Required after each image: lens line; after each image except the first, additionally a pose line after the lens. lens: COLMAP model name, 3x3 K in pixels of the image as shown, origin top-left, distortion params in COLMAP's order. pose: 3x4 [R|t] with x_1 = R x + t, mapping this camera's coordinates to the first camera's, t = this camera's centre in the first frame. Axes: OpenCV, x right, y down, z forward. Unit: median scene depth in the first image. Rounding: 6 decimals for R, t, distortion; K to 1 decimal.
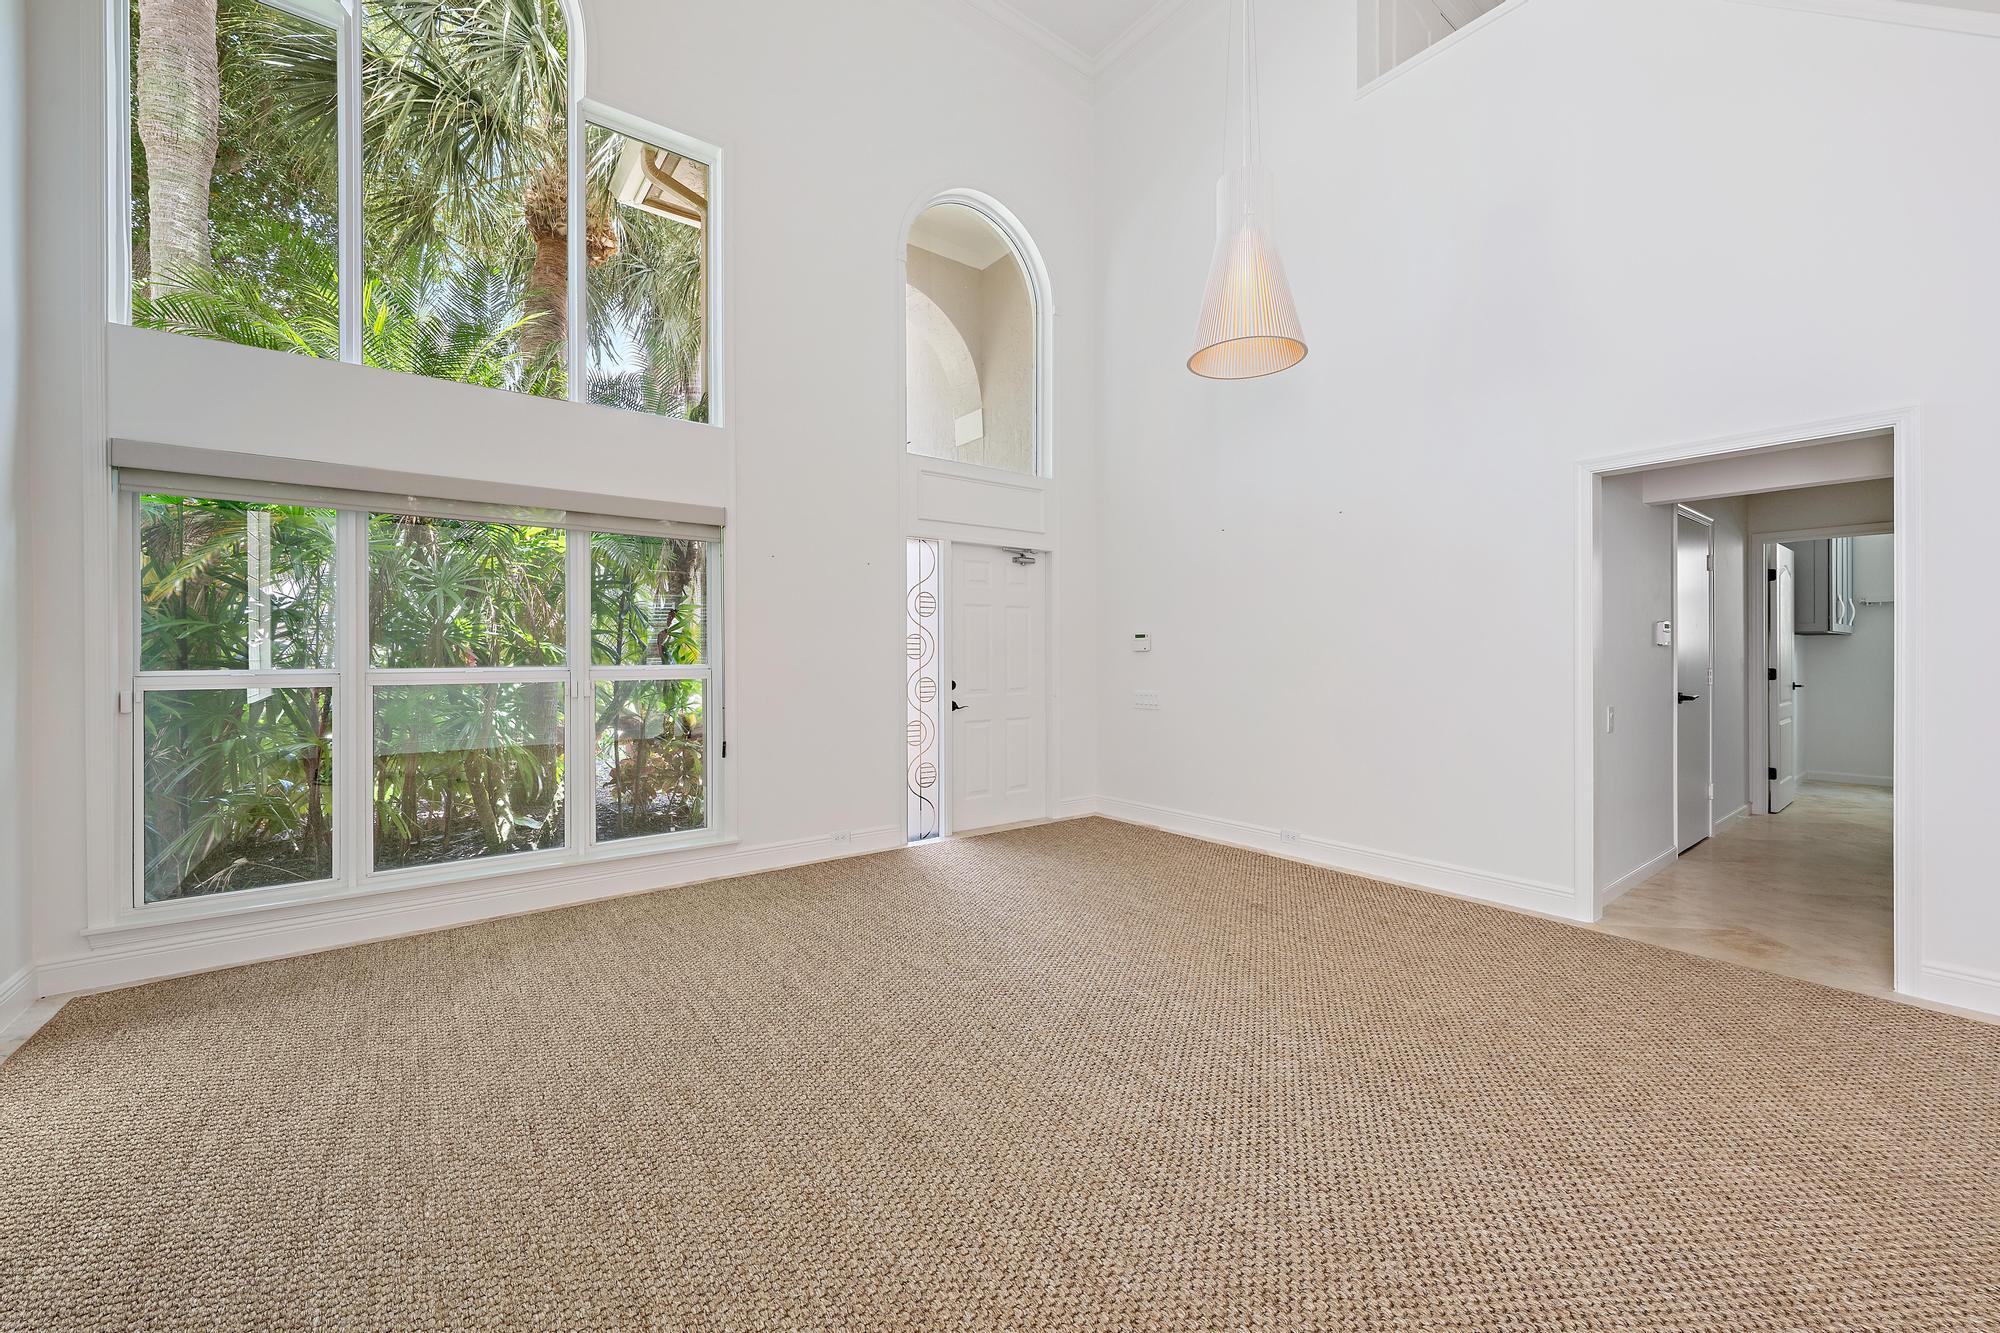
lens RADIAL K [[777.8, 0, 997.5], [0, 777.8, 652.8], [0, 0, 1]] dist [0.001235, 0.000258]
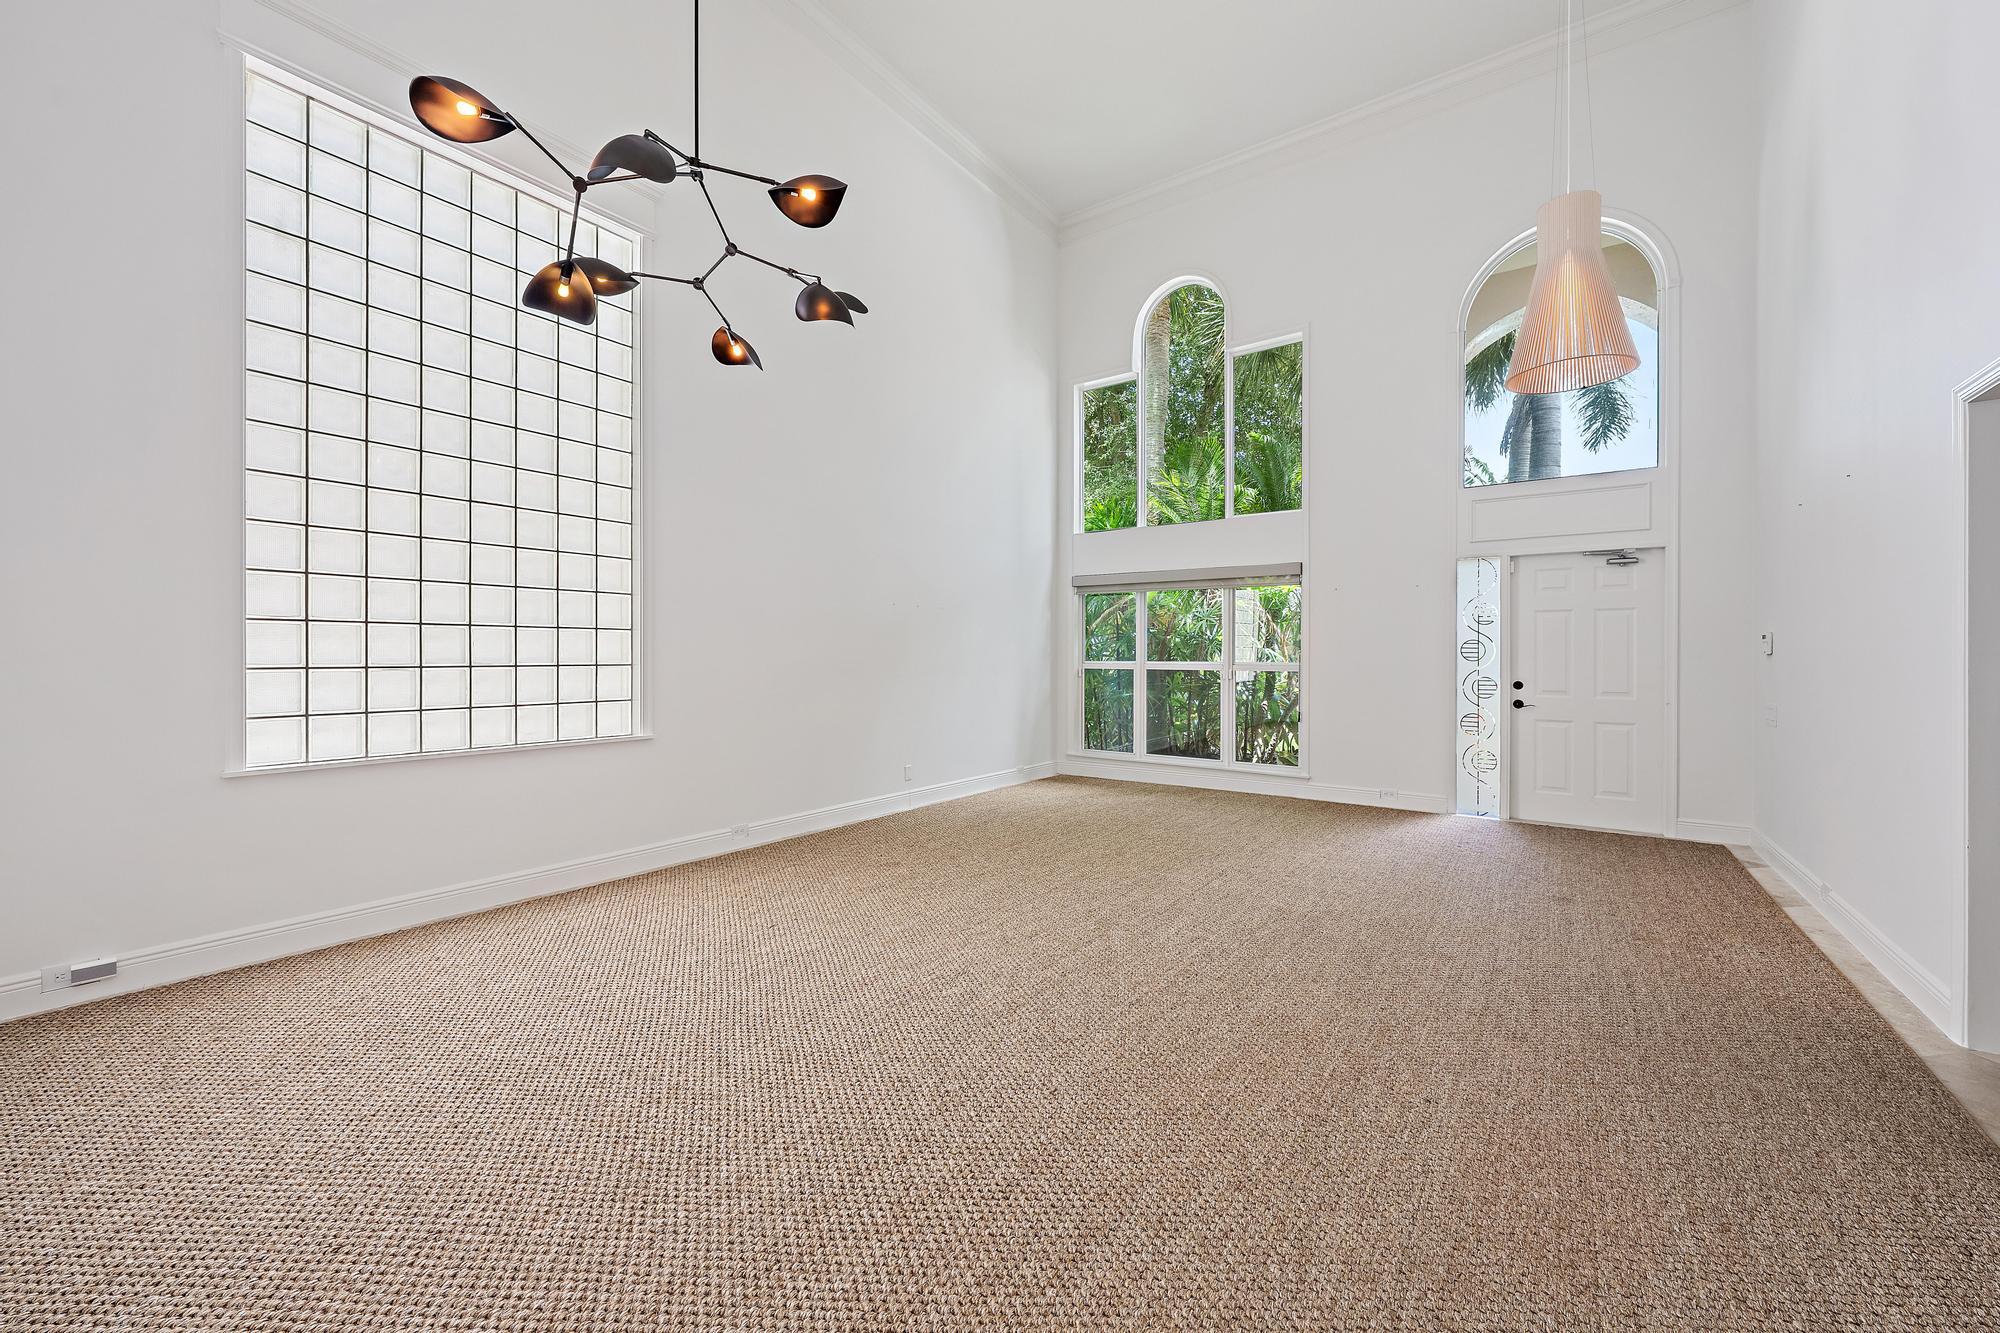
lens RADIAL K [[768.2, 0, 1002.1], [0, 768.2, 659.7], [0, 0, 1]] dist [0.006815, 0.000224]
pose [[0.280340, 0.008643, -0.959862, 1.012856], [-0.002959, 0.999962, 0.008140, -0.001990], [0.959896, 0.000558, 0.280355, -0.015546]]
